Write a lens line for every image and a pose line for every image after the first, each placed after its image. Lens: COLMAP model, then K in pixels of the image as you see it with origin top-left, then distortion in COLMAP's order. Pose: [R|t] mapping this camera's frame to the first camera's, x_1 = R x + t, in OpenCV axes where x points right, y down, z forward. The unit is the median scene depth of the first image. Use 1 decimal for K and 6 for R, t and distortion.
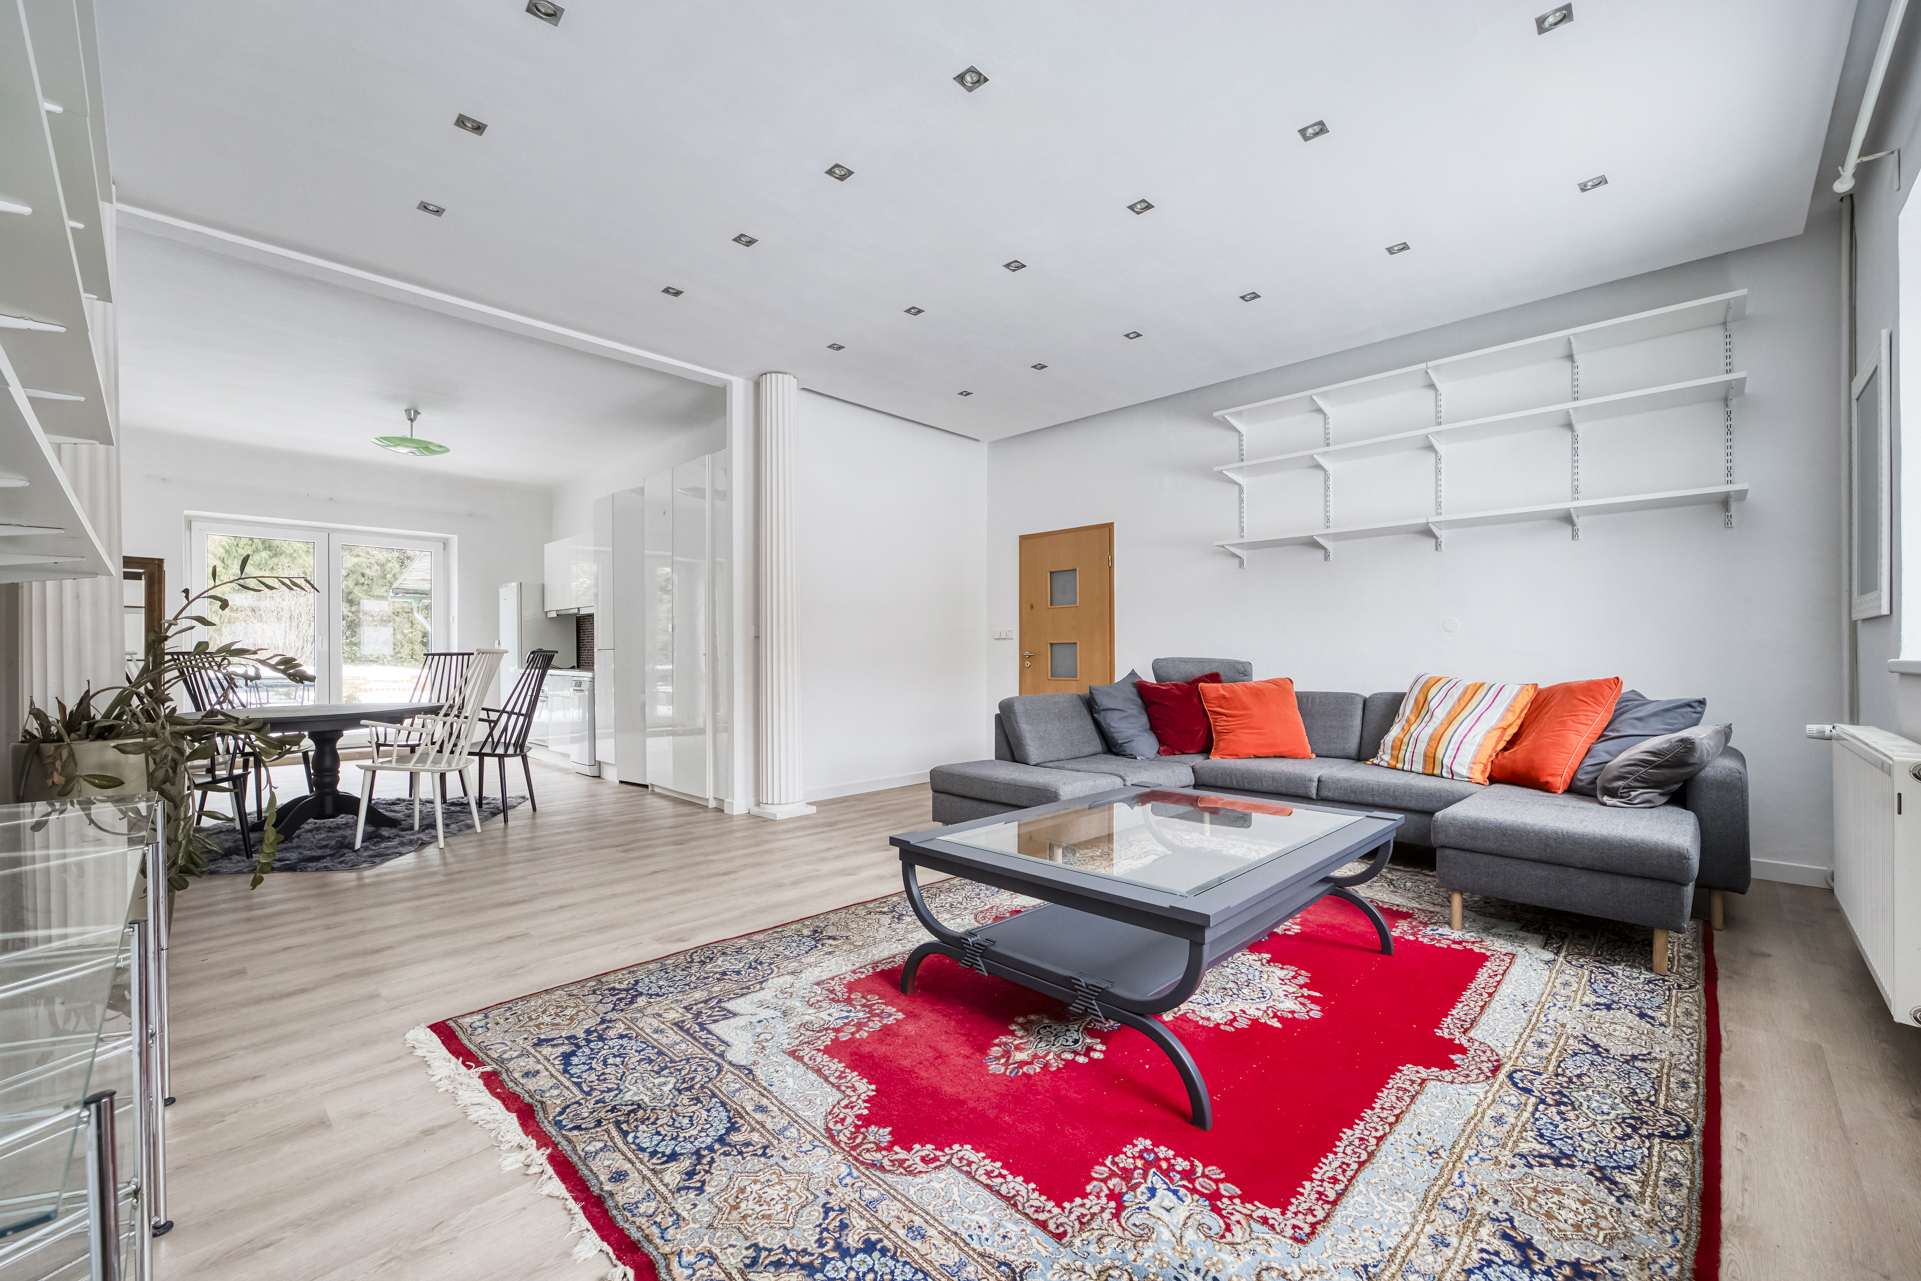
lens RADIAL K [[784.4, 0, 962.4], [0, 784.4, 653.1], [0, 0, 1]] dist [-0.006705, 0.000177]
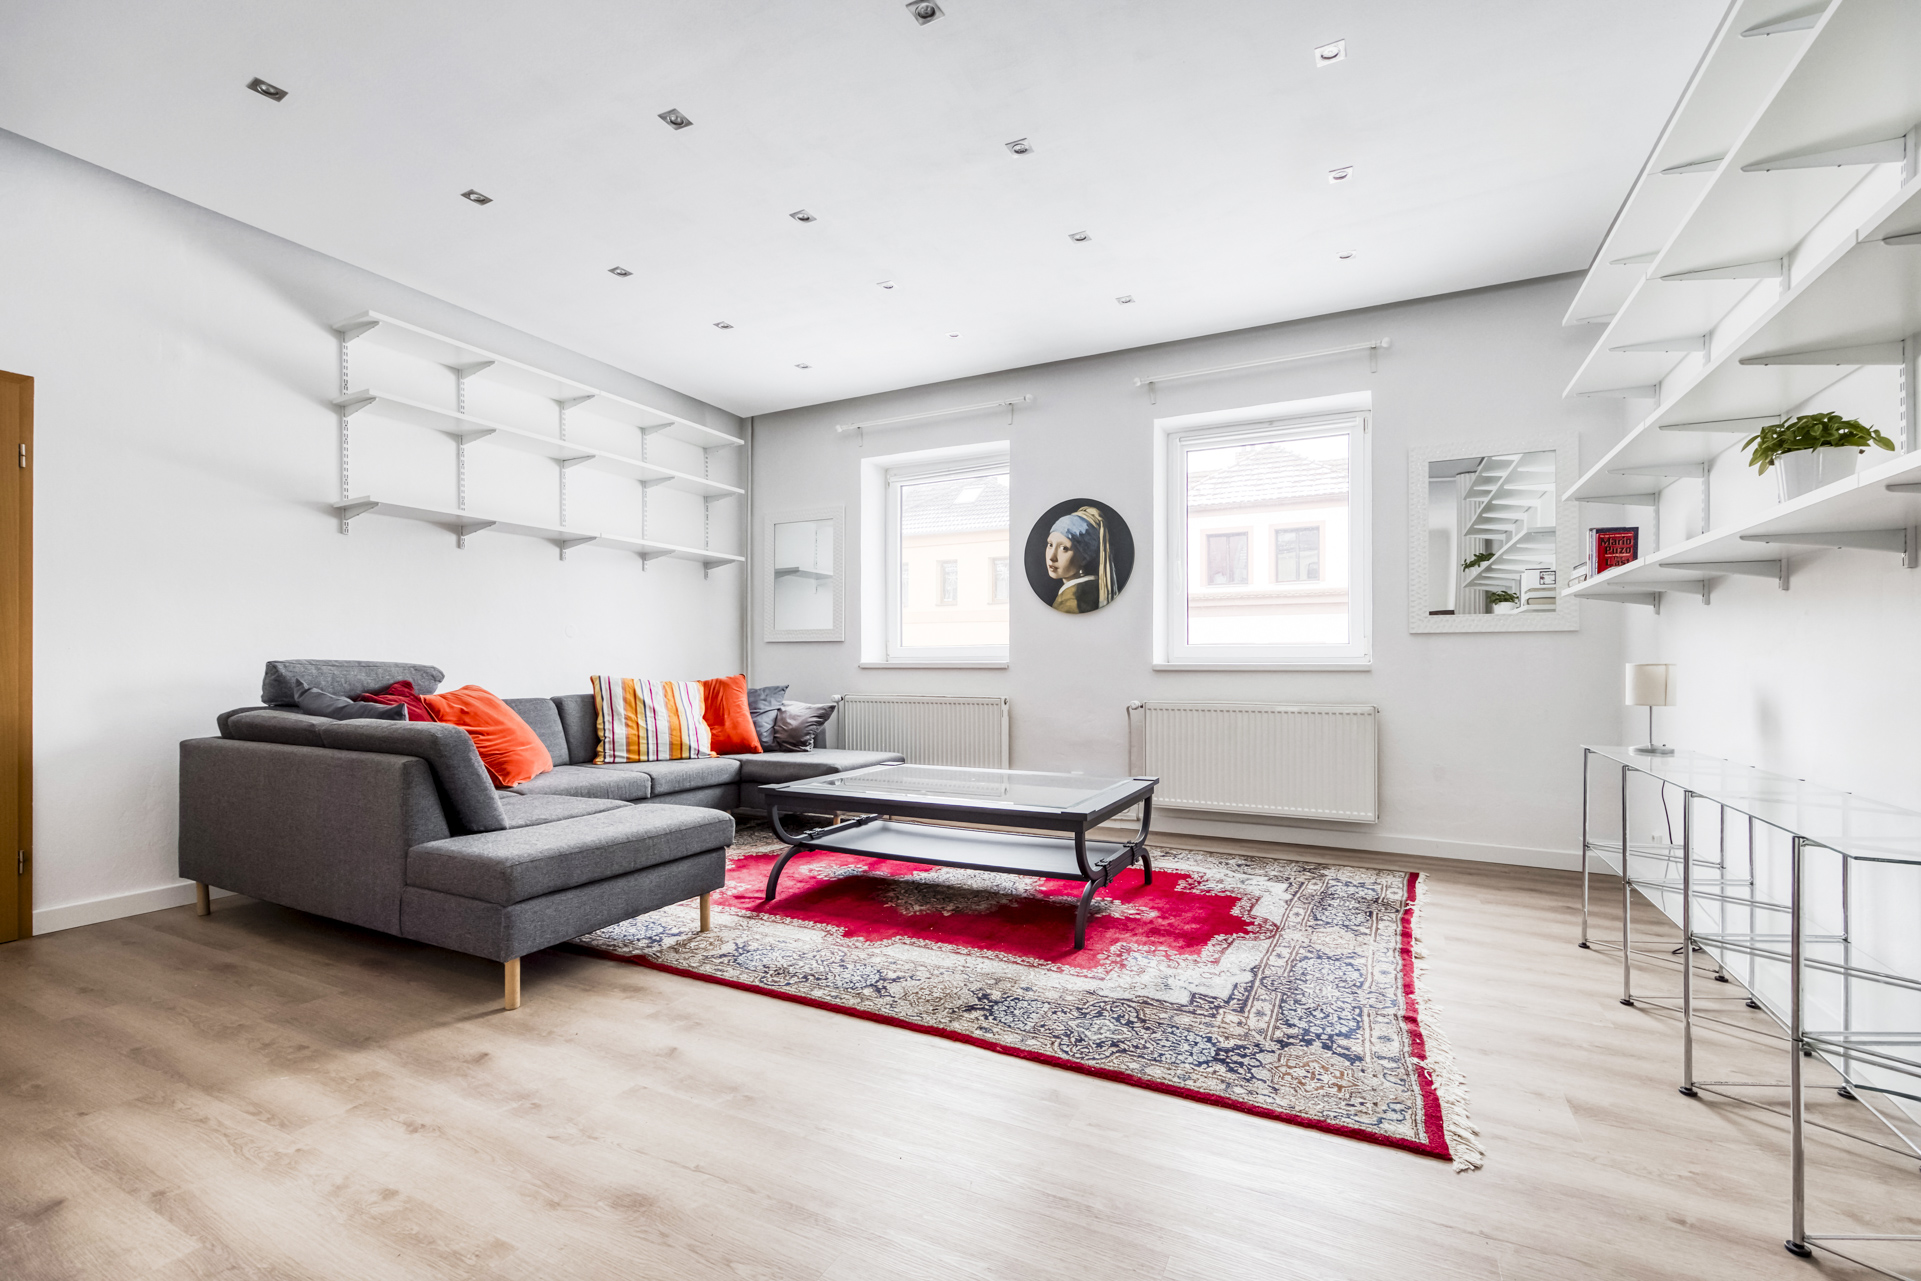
lens RADIAL K [[784.4, 0, 1009.1], [0, 784.4, 664.9], [0, 0, 1]] dist [-0.006705, 0.000177]
pose [[-0.318935, 0.002934, 0.947772, -1.243043], [-0.001312, 0.999993, -0.003537, 0.027809], [-0.947776, -0.002371, -0.318929, 1.620868]]
